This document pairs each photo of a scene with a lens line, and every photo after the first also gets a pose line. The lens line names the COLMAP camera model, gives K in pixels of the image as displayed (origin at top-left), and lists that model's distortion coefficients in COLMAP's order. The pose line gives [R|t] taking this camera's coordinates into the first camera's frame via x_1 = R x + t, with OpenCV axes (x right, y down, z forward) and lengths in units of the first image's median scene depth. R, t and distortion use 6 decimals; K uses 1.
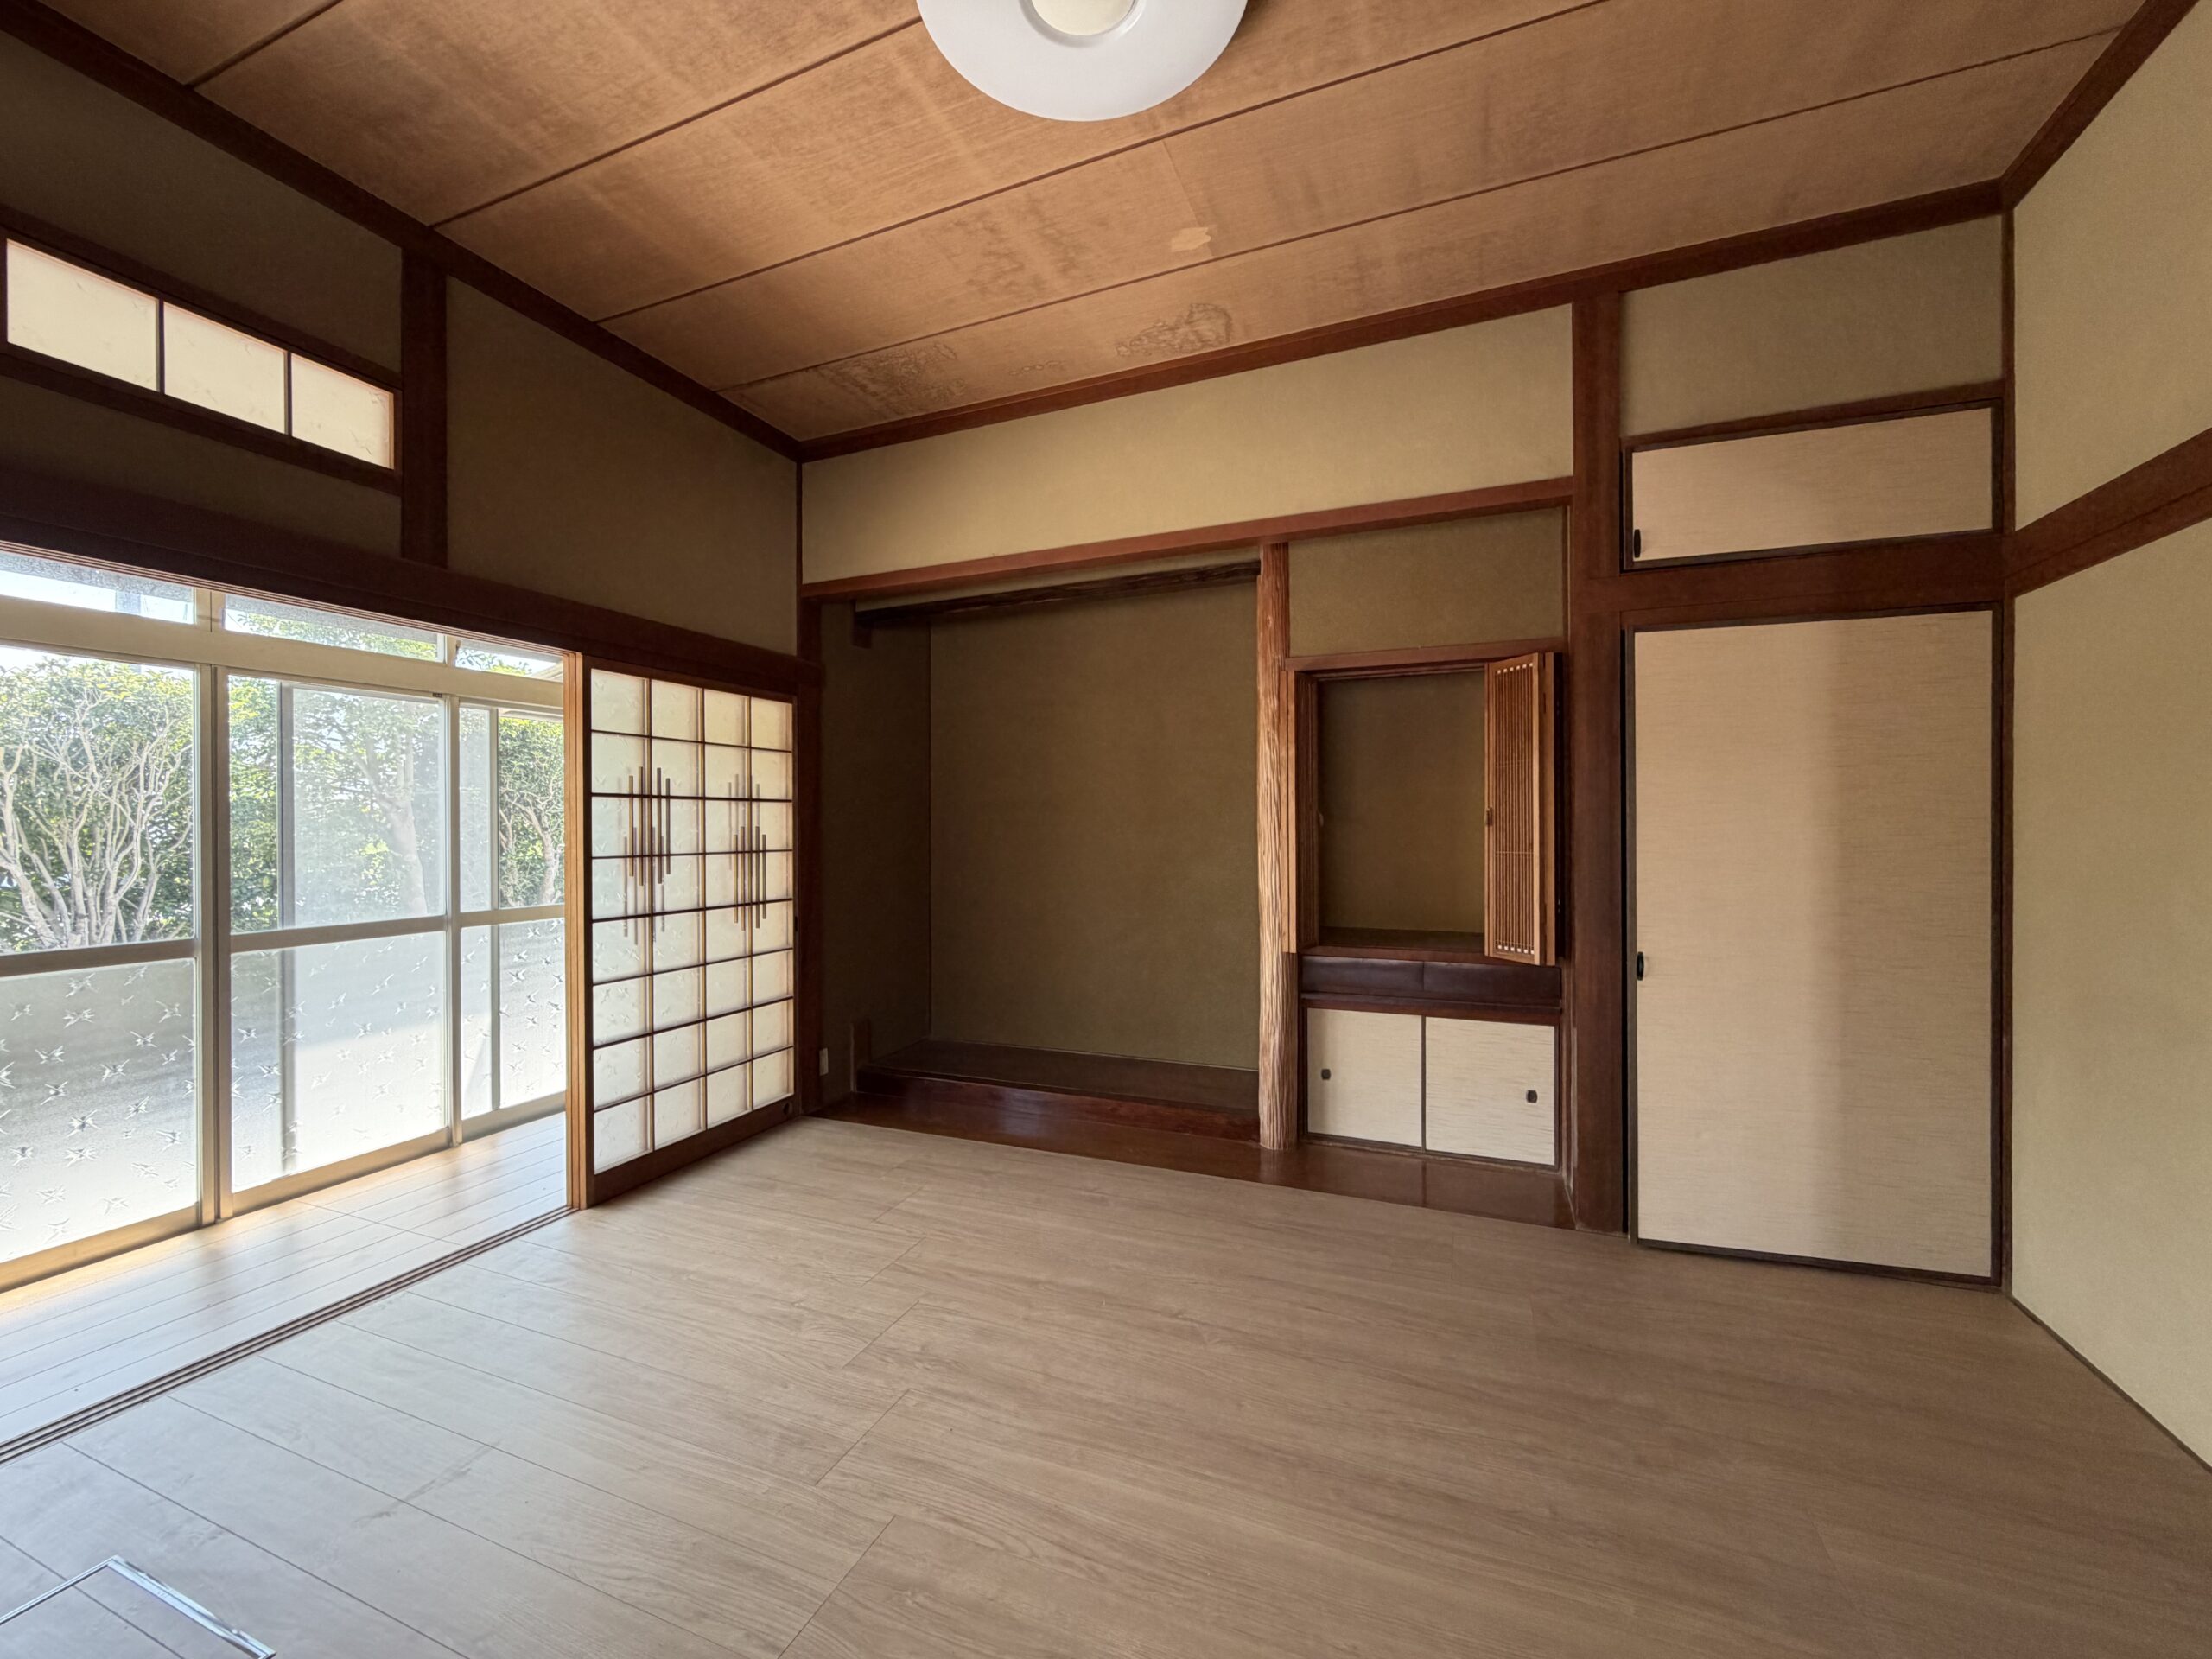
lens RADIAL K [[878.4, 0, 1096.8], [0, 878.4, 827.1], [0, 0, 1]] dist [-0.007686, -0.000005]
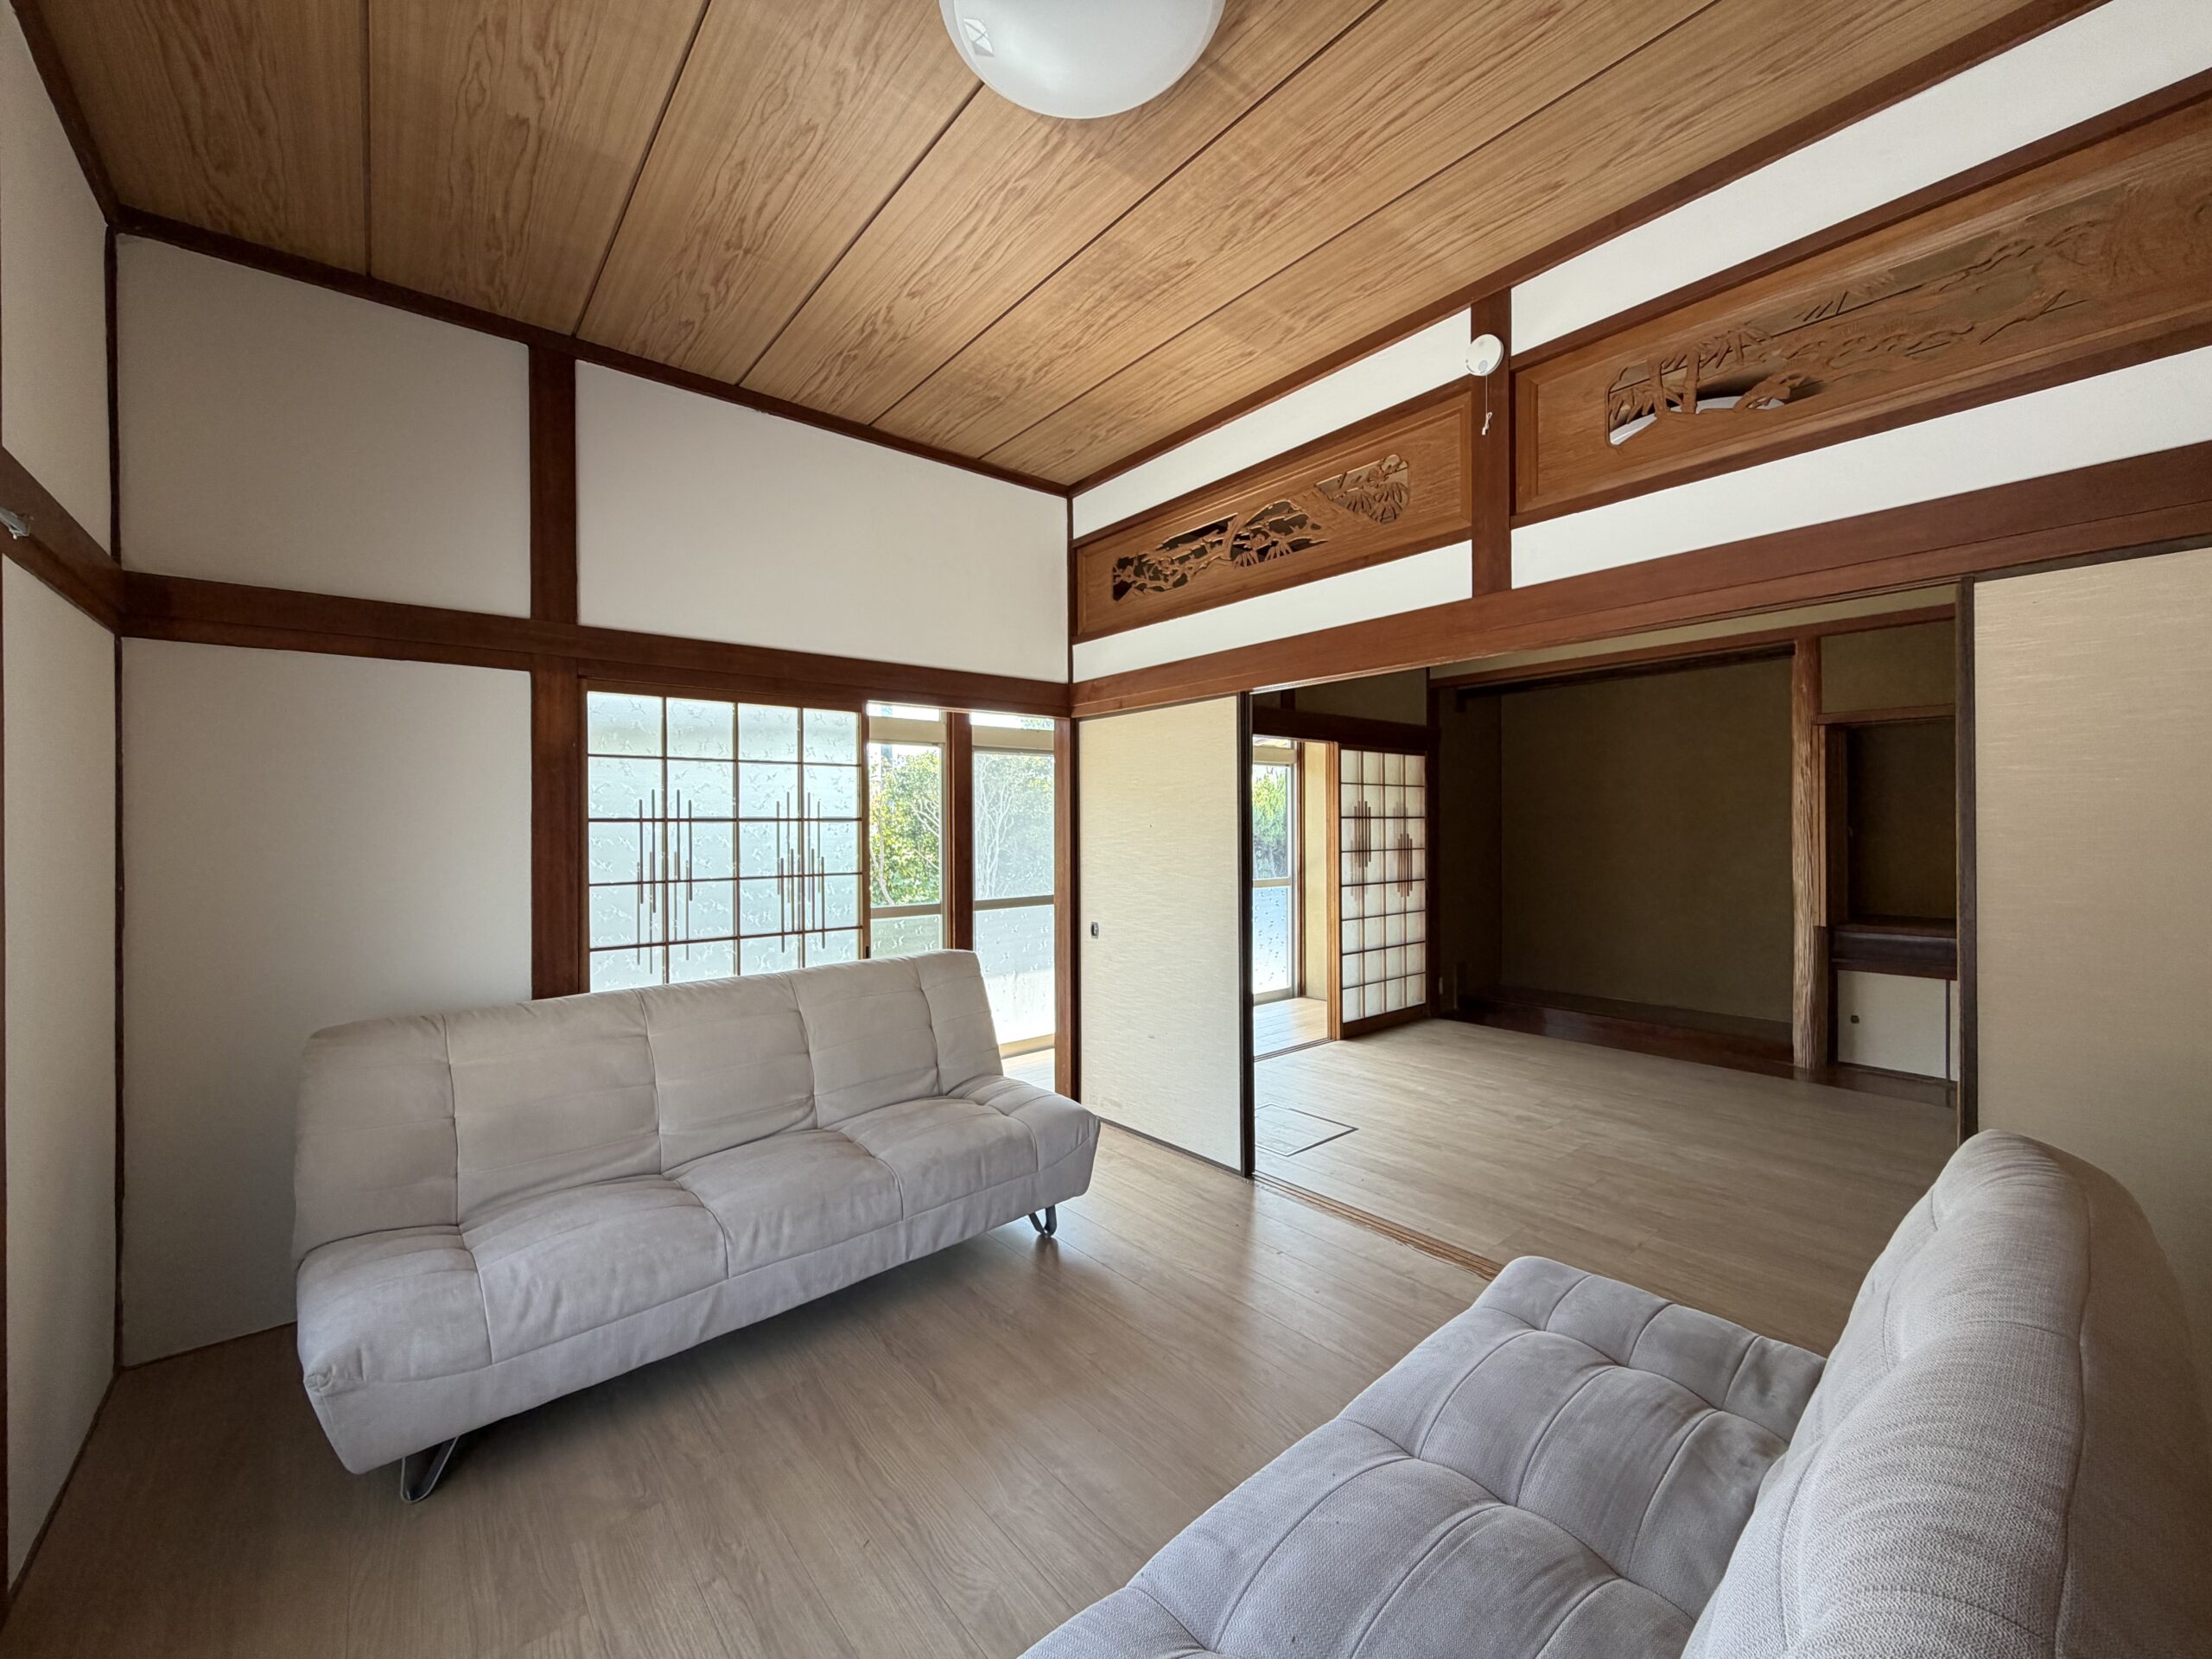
lens RADIAL K [[878.4, 0, 1096.8], [0, 878.4, 827.1], [0, 0, 1]] dist [-0.007686, -0.000005]
pose [[0.880518, 0.001031, -0.474012, -0.135207], [-0.000649, 0.999999, 0.000969, -0.015673], [0.474013, -0.000545, 0.880518, -0.768141]]
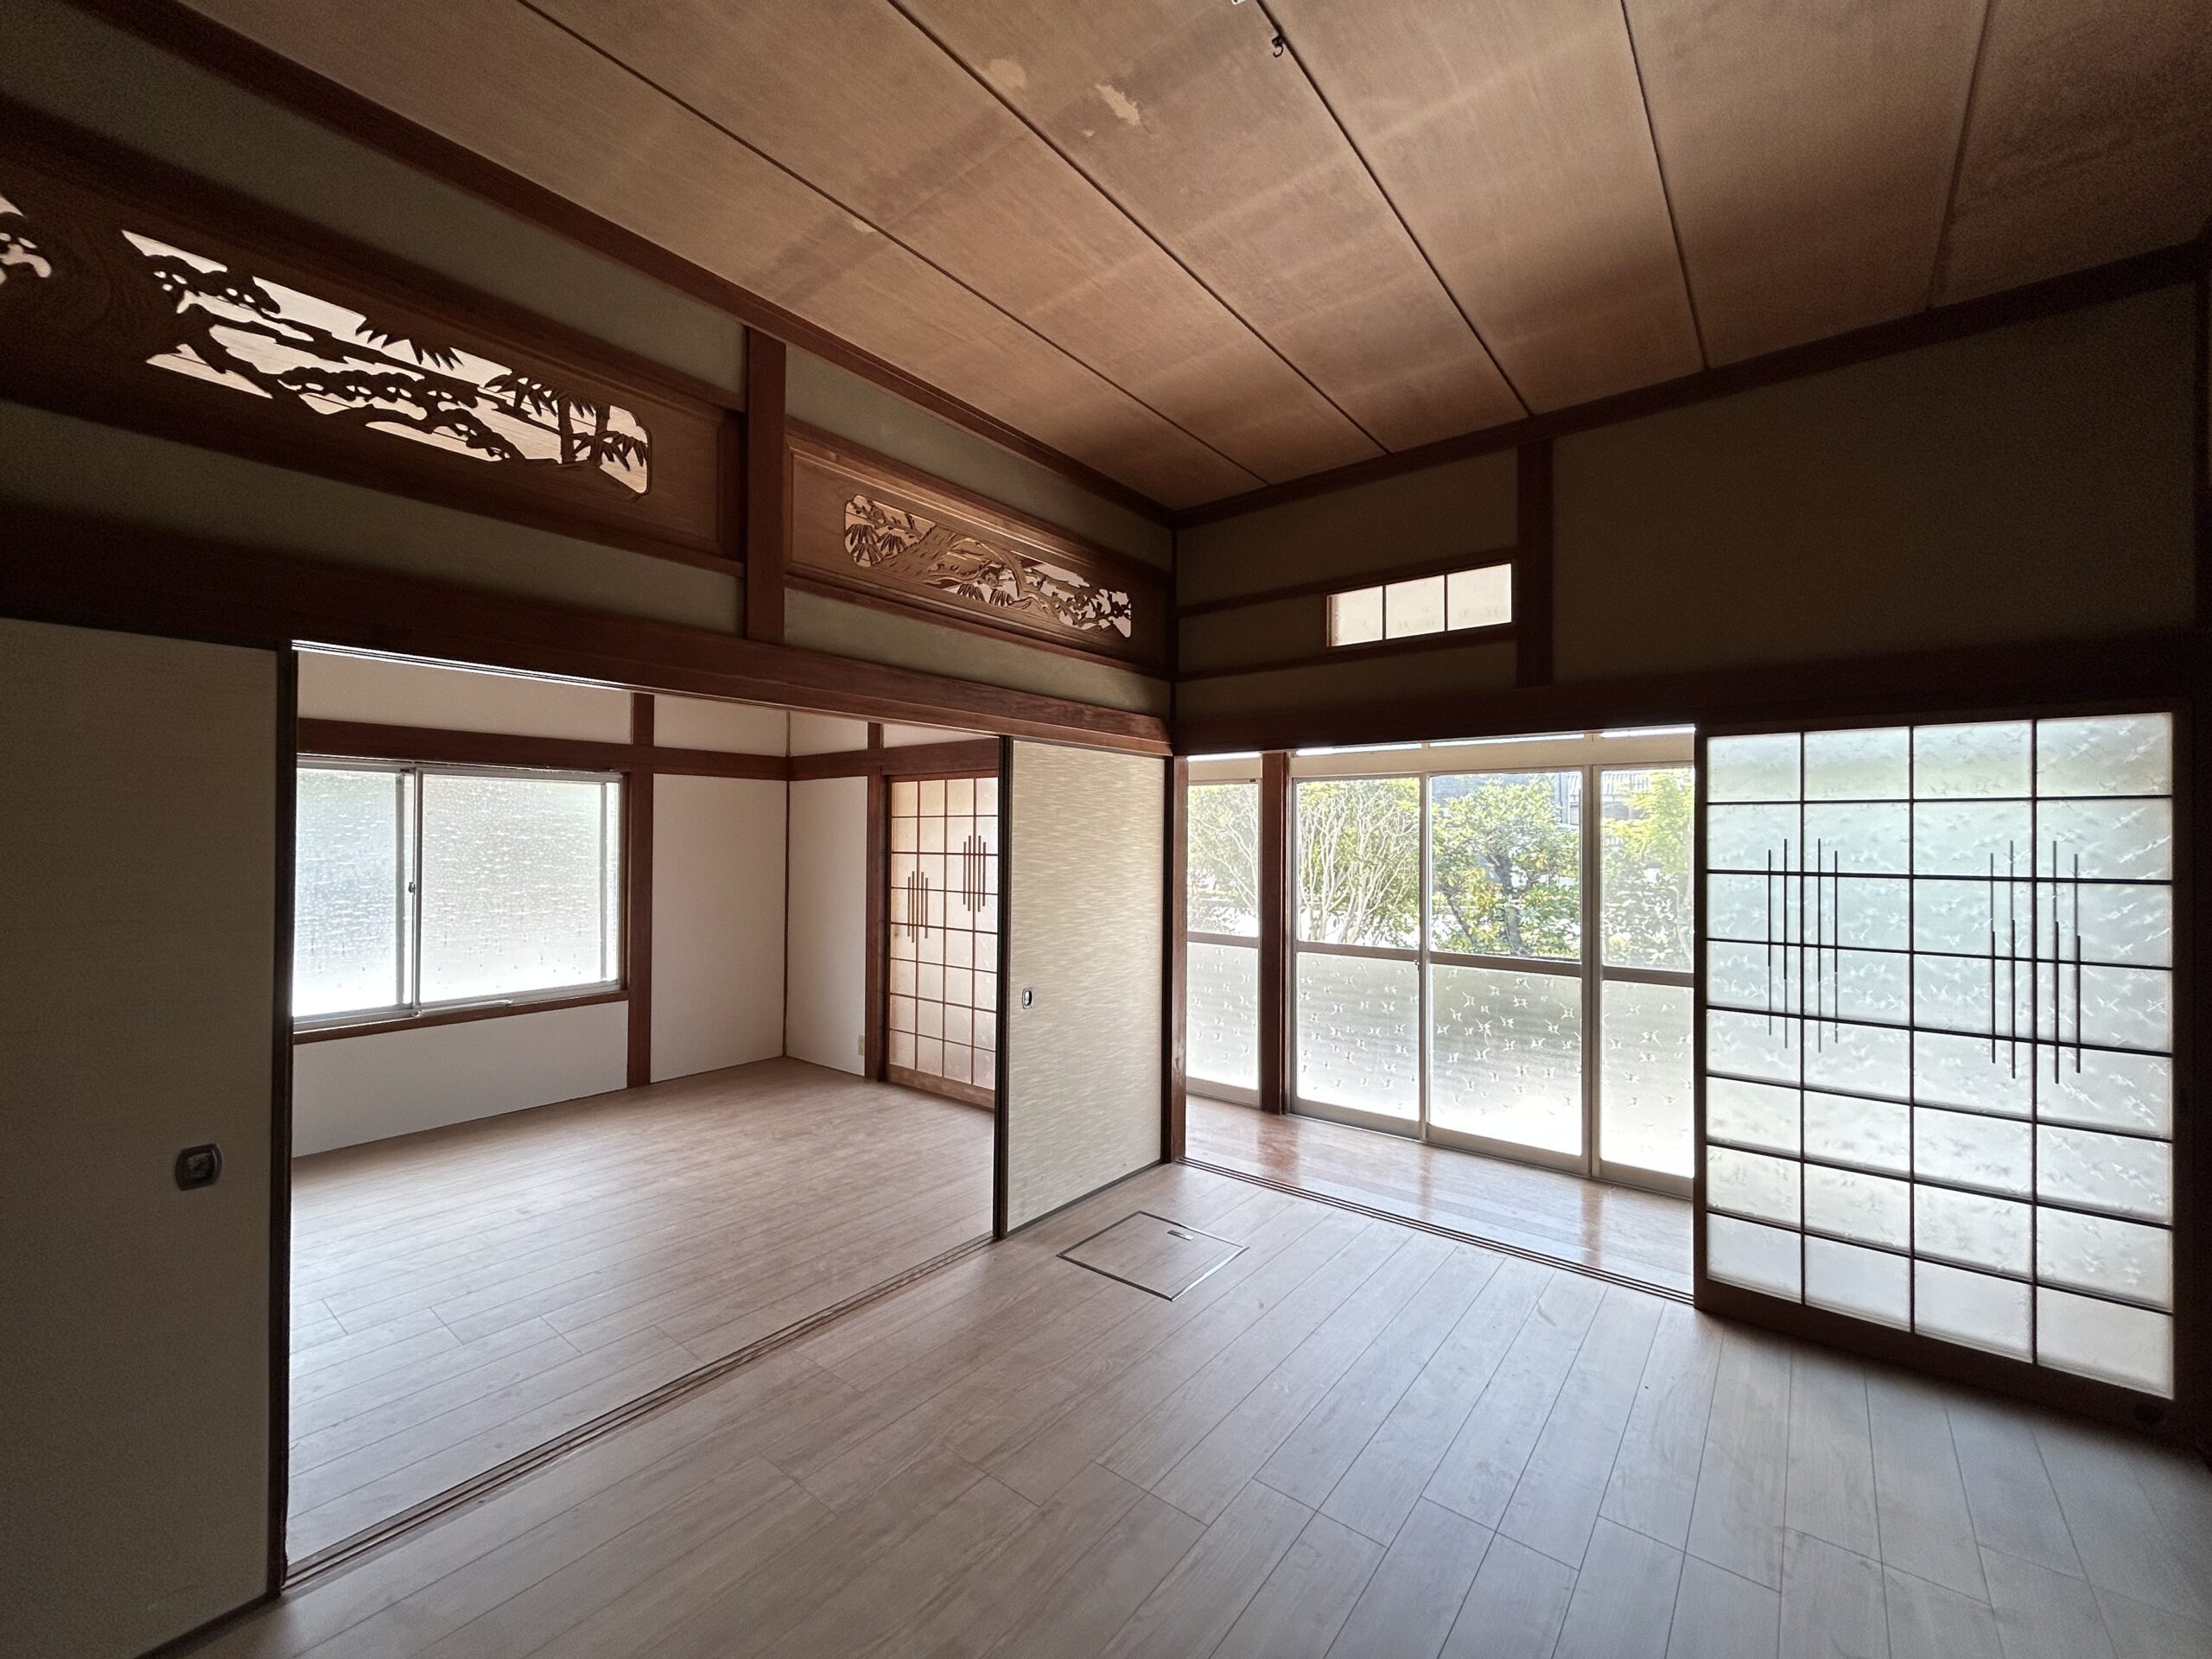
lens RADIAL K [[897.3, 0, 1106.0], [0, 897.3, 829.5], [0, 0, 1]] dist [-0.000158, -0.000079]
pose [[-0.272685, -0.002518, -0.962100, 0.459355], [-0.008272, 0.999966, -0.000272, -0.066911], [0.962068, 0.007885, -0.272697, 0.557058]]
